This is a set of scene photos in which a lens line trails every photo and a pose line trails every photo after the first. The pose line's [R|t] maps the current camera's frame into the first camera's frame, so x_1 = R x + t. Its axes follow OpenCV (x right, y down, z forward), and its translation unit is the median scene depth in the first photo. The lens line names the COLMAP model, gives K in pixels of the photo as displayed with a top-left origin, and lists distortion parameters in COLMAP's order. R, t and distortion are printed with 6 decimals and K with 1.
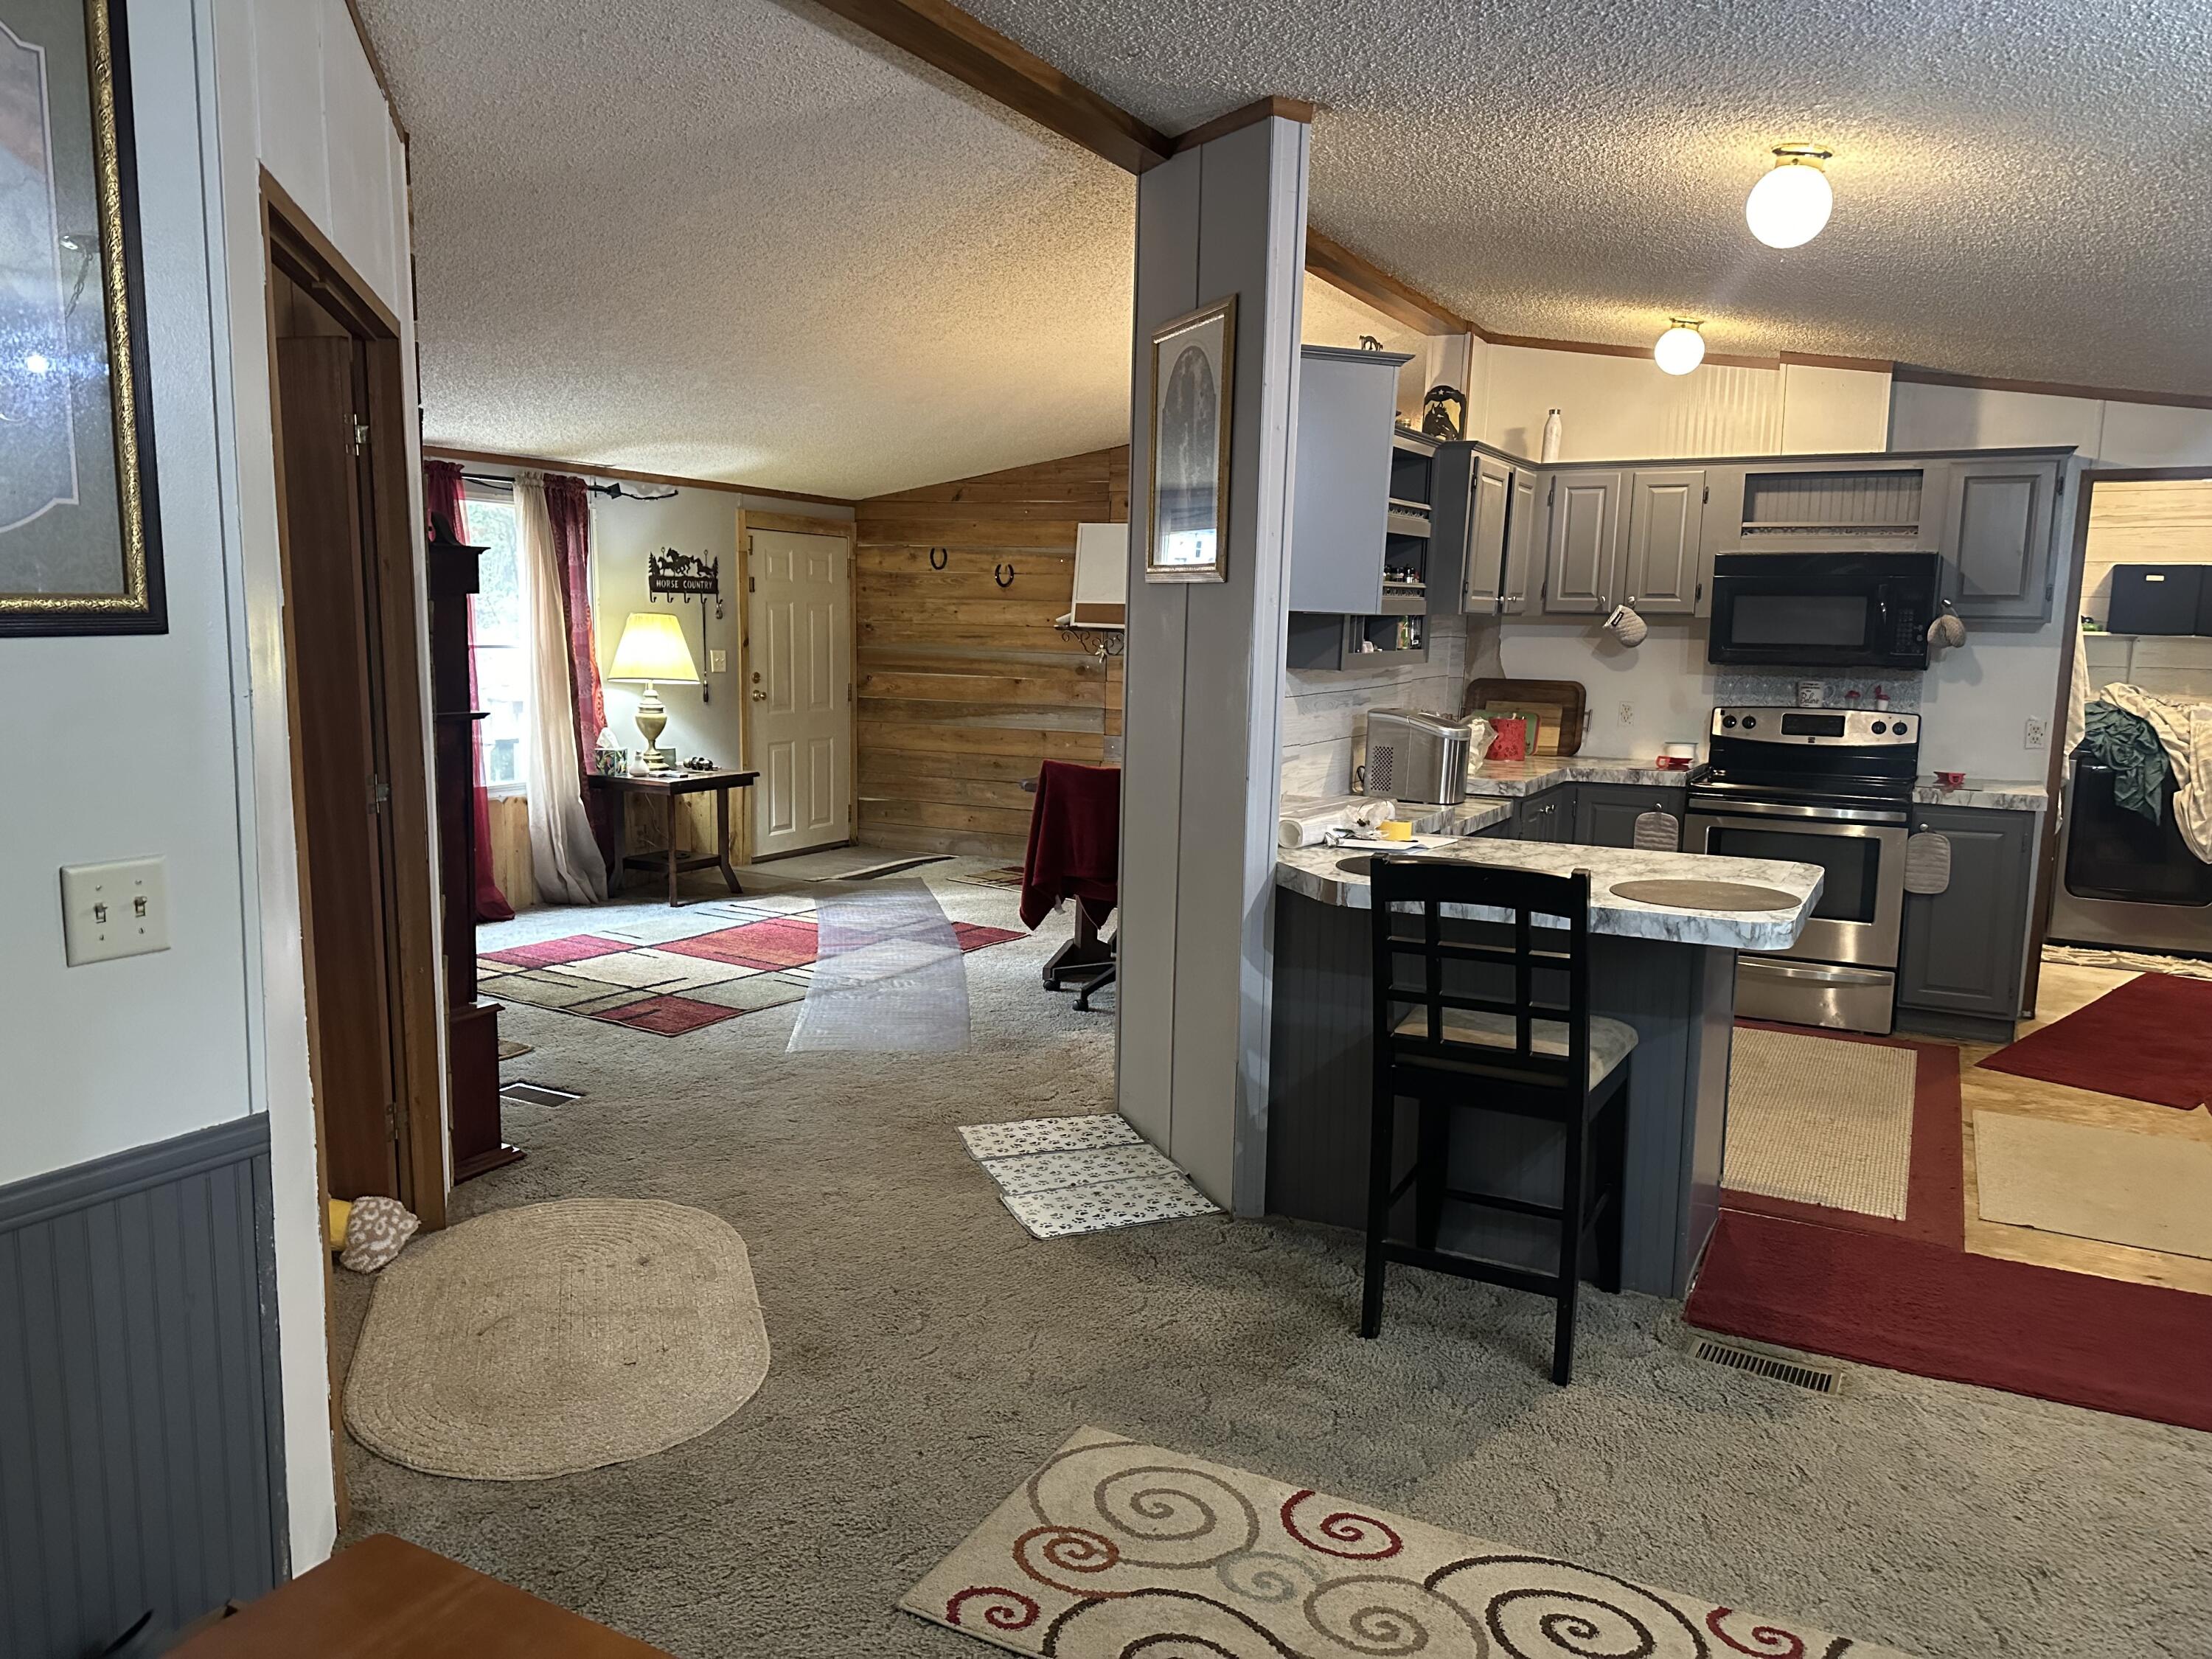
lens RADIAL K [[1551.5, 0, 1148.4], [0, 1551.5, 857.0], [0, 0, 1]] dist [0.051469, -0.052711]
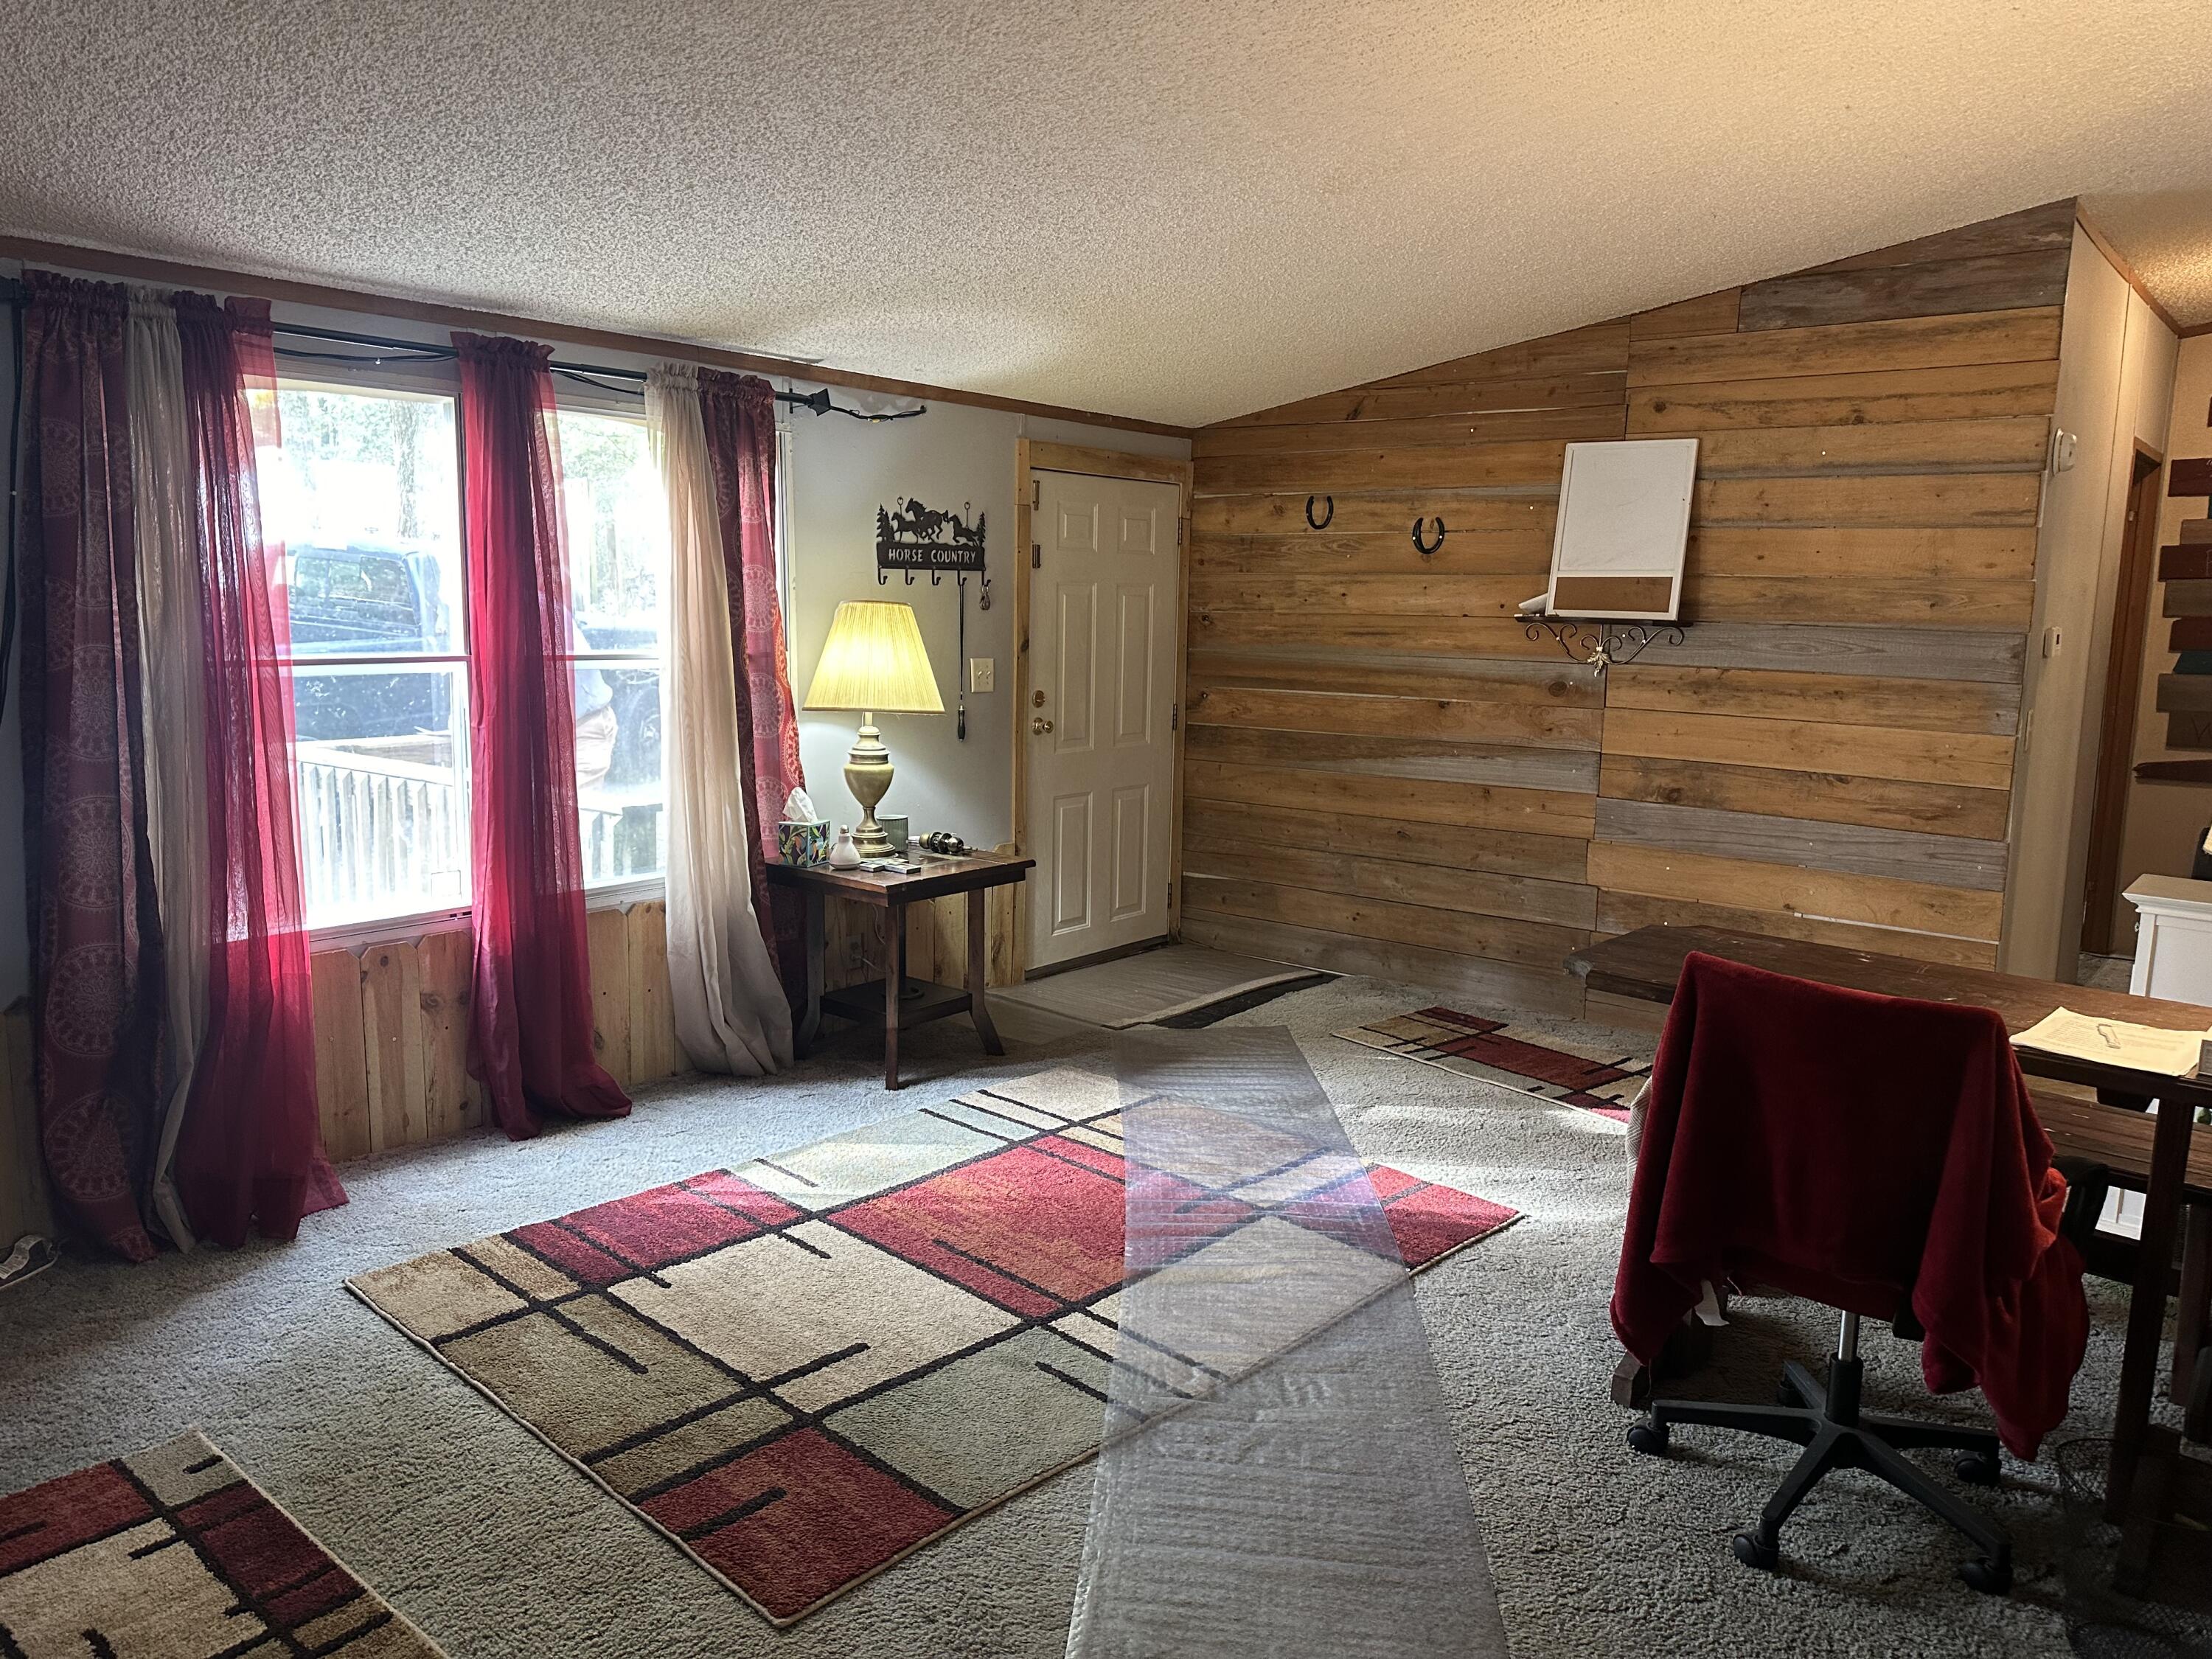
lens RADIAL K [[1551.5, 0, 1101.4], [0, 1551.5, 832.4], [0, 0, 1]] dist [0.051469, -0.052711]
pose [[0.976352, 0.024553, -0.214788, -0.089368], [-0.026177, 0.999646, -0.004718, -0.059576], [0.214596, 0.010229, 0.976649, 0.388879]]
